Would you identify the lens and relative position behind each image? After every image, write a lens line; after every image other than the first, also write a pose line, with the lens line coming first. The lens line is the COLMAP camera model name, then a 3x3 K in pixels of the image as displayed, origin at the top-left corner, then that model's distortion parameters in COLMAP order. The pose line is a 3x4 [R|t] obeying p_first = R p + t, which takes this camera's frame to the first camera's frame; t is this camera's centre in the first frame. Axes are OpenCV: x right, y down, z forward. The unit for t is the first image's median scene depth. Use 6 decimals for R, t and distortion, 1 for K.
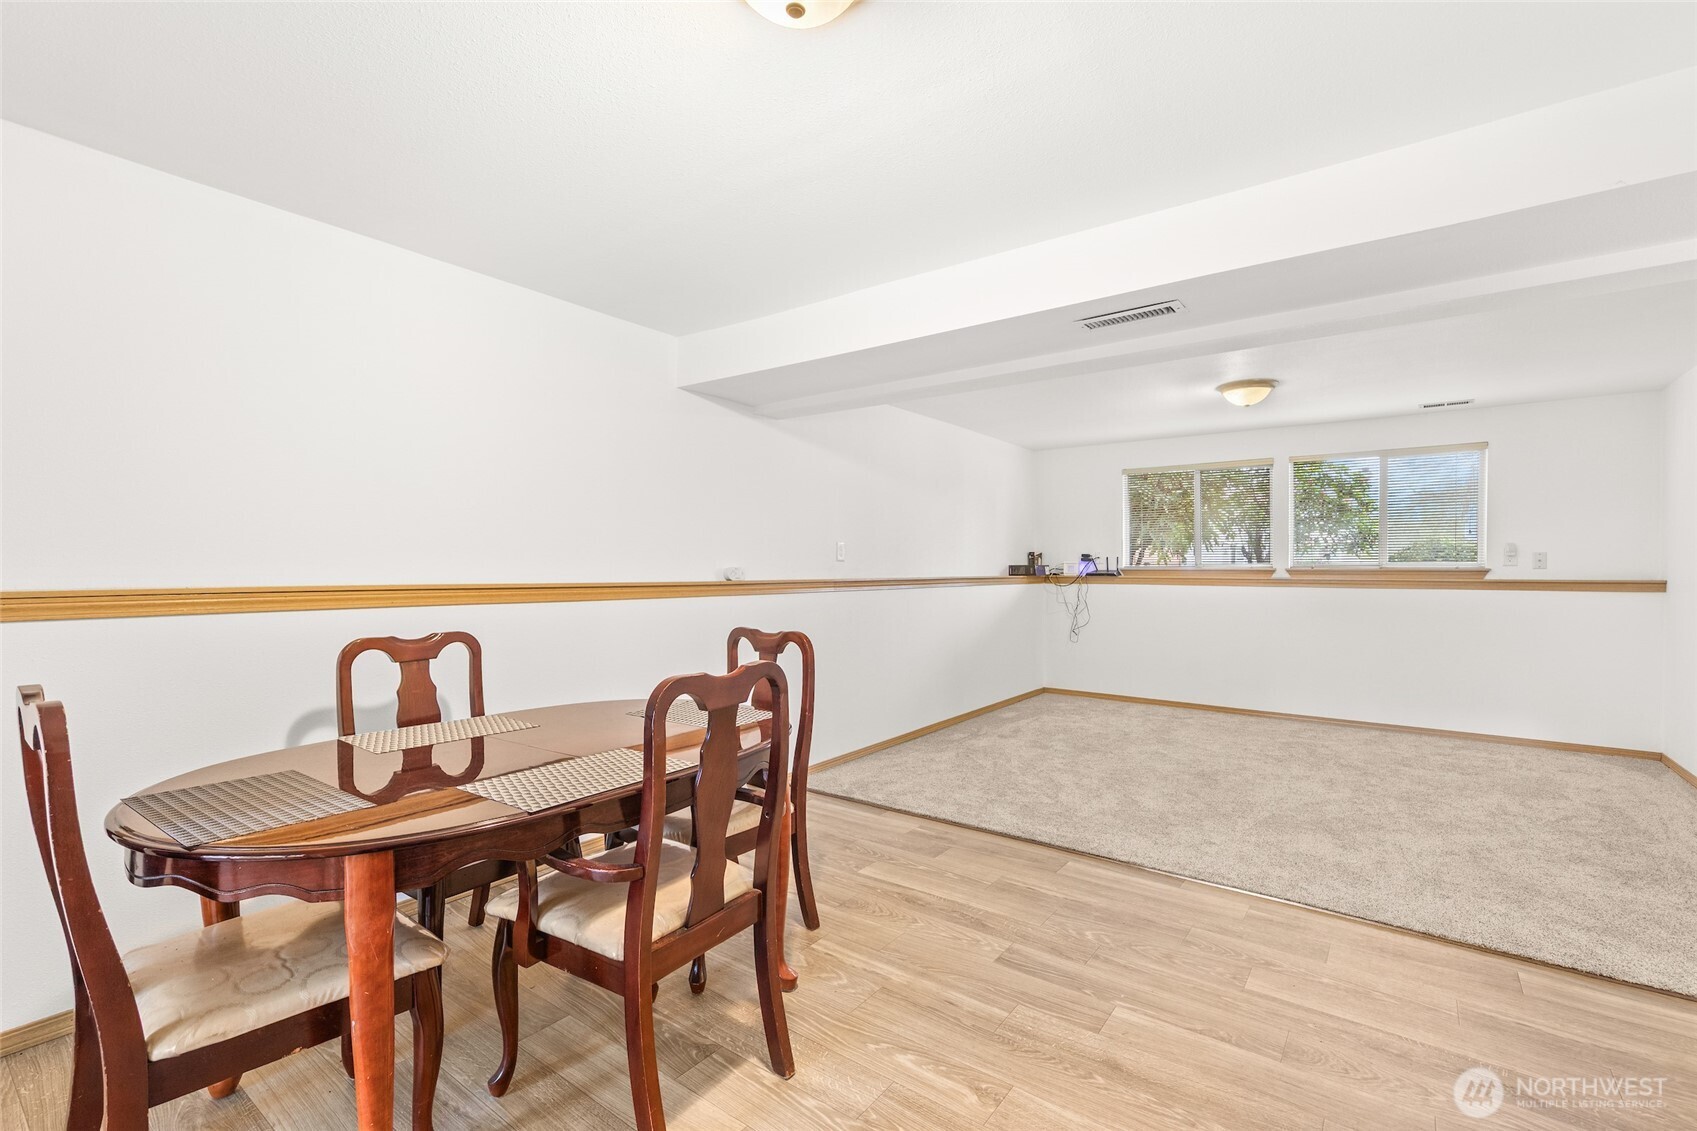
lens RADIAL K [[708.6, 0, 879.8], [0, 708.6, 589.6], [0, 0, 1]] dist [0.005143, -0.000581]
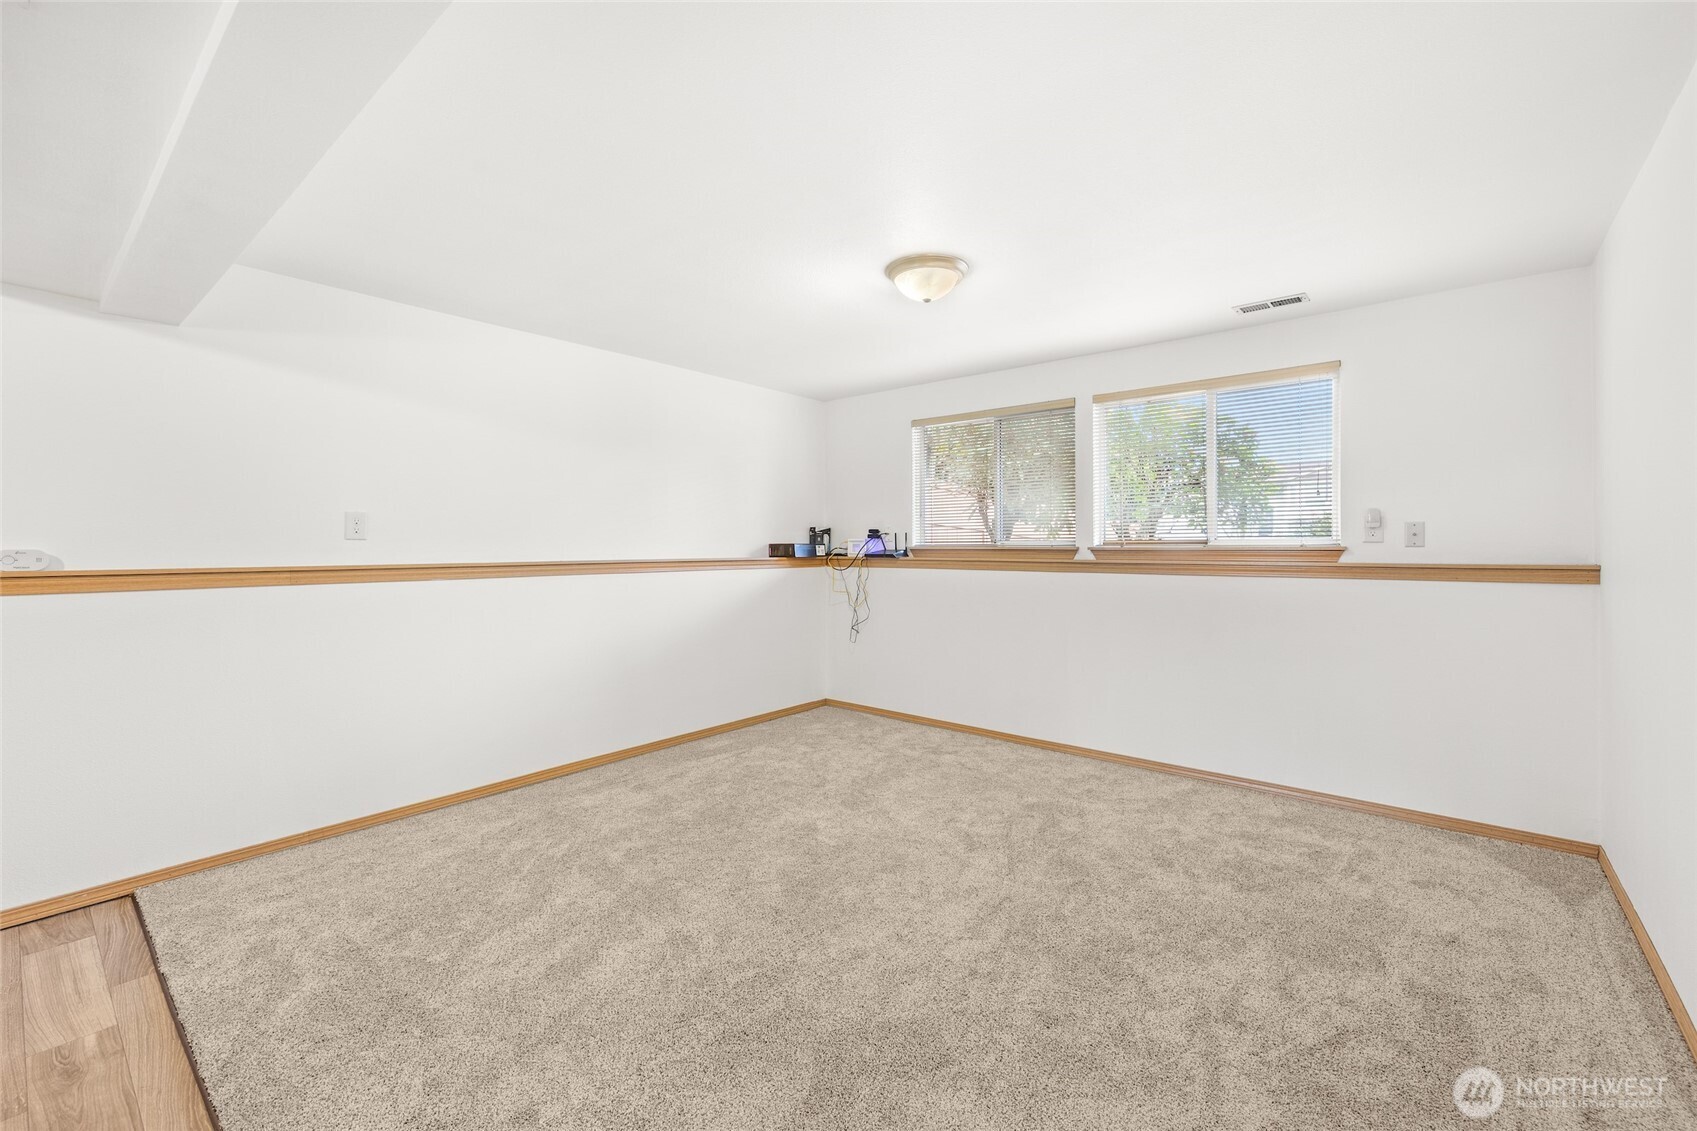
lens RADIAL K [[708.6, 0, 845.9], [0, 708.6, 553.4], [0, 0, 1]] dist [0.005143, -0.000581]
pose [[0.999025, -0.002605, -0.044082, 0.426333], [0.001699, 0.999786, -0.020593, -0.010603], [0.044126, 0.020498, 0.998816, 0.313994]]
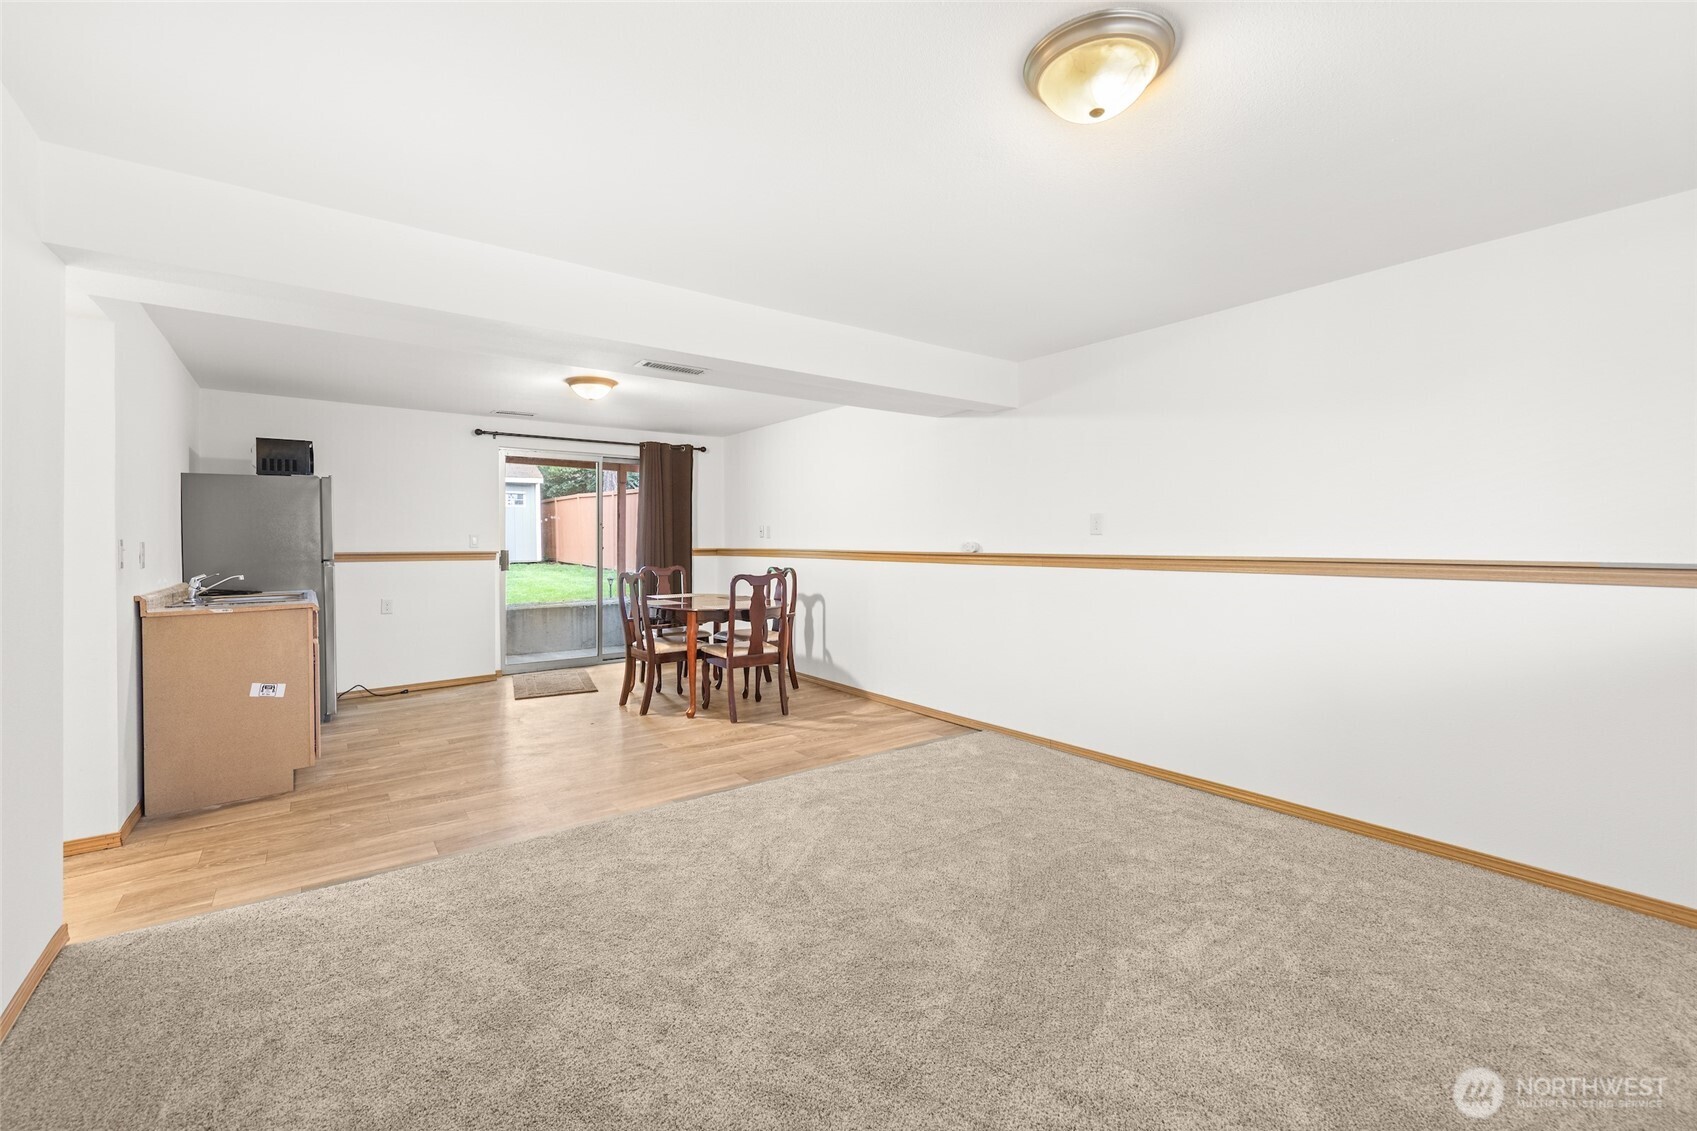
lens RADIAL K [[708.6, 0, 849.3], [0, 708.6, 551.5], [0, 0, 1]] dist [0.005143, -0.000581]
pose [[-0.274672, 0.012255, -0.961460, 0.821414], [-0.027847, 0.999398, 0.020694, -0.026232], [0.961135, 0.032458, -0.274166, 0.875921]]
